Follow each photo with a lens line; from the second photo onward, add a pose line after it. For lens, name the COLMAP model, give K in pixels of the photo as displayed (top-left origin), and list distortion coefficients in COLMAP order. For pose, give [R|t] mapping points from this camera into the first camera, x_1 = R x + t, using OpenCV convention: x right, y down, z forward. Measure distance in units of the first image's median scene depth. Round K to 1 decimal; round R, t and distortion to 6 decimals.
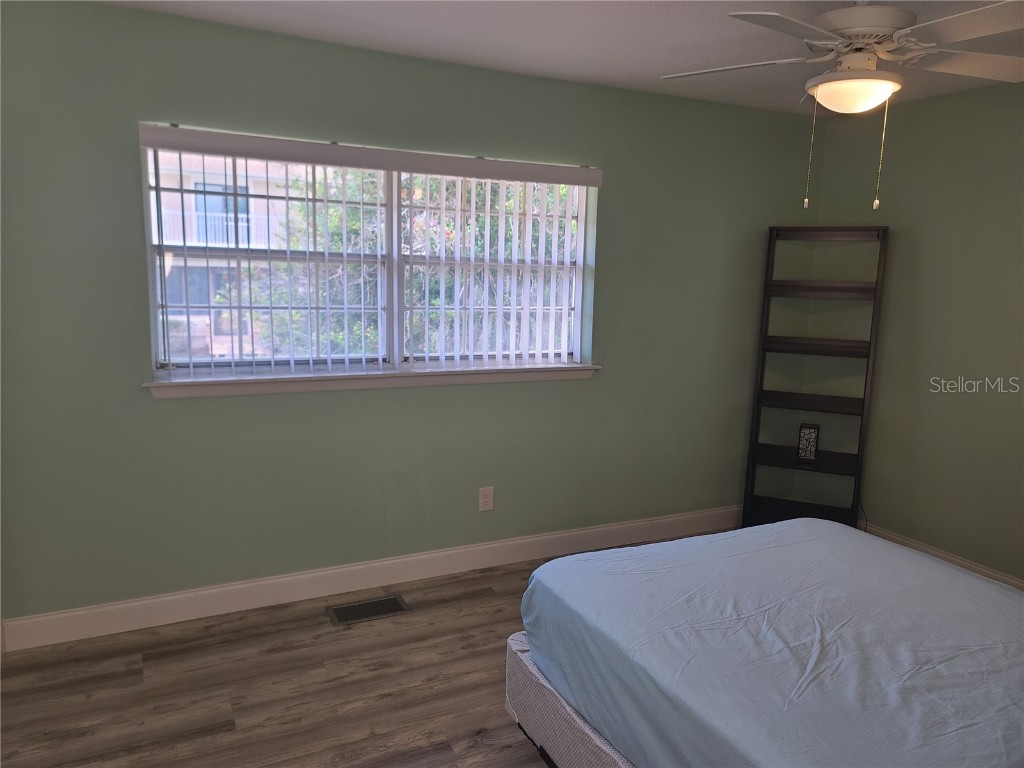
lens RADIAL K [[752.7, 0, 508.0], [0, 752.7, 384.1], [0, 0, 1]] dist [0.068846, -0.067024]
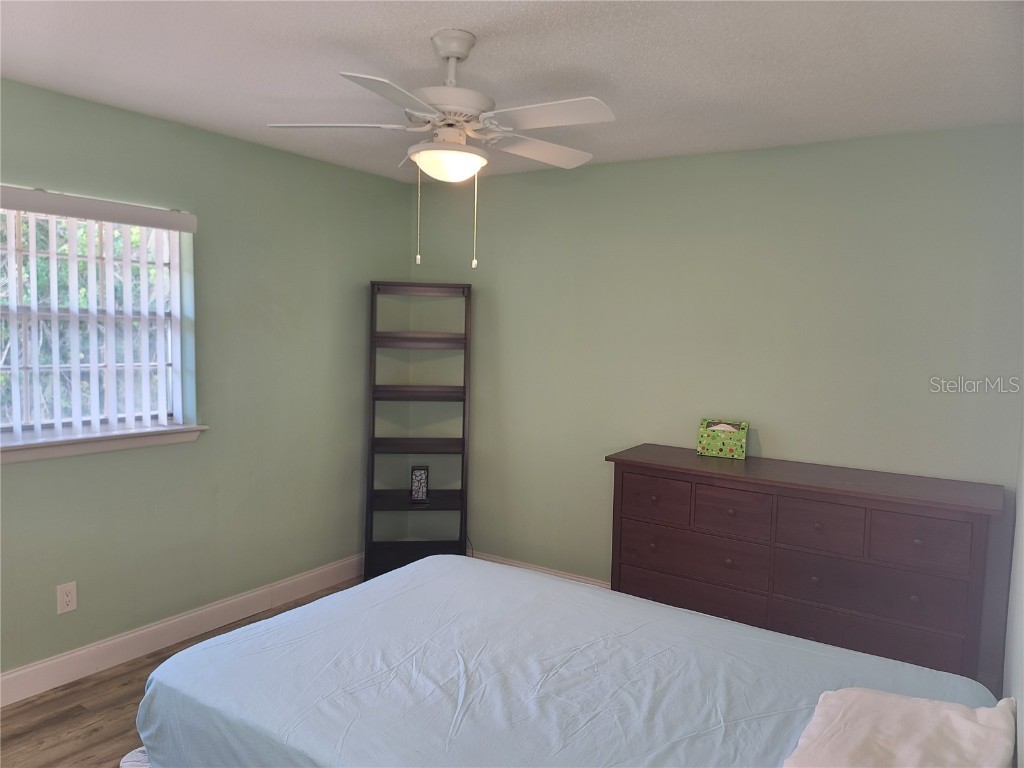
lens RADIAL K [[752.7, 0, 510.0], [0, 752.7, 388.0], [0, 0, 1]] dist [0.068846, -0.067024]
pose [[0.862049, -0.048255, 0.504523, -0.024951], [0.080348, 0.995880, -0.042035, -0.002137], [-0.500416, 0.076774, 0.862374, 0.021677]]
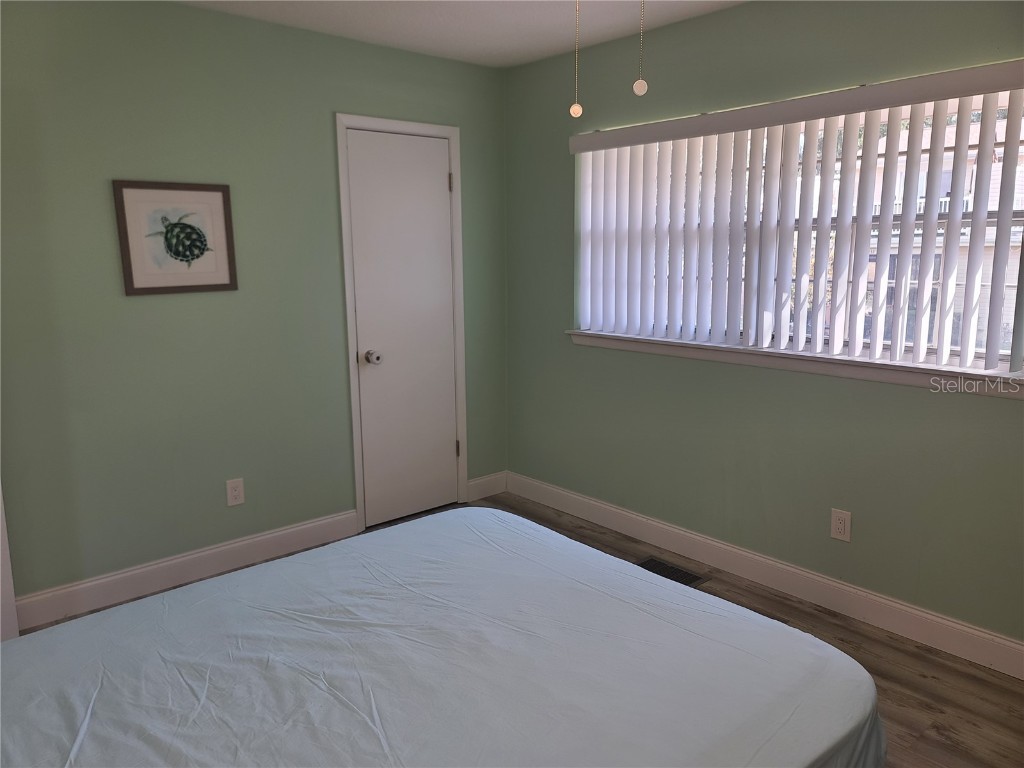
lens RADIAL K [[752.7, 0, 509.3], [0, 752.7, 381.2], [0, 0, 1]] dist [0.068846, -0.067024]
pose [[0.248476, 0.139324, -0.958566, 0.711662], [-0.139690, 0.984411, 0.106871, -0.036395], [0.958513, 0.107347, 0.264065, 0.501515]]
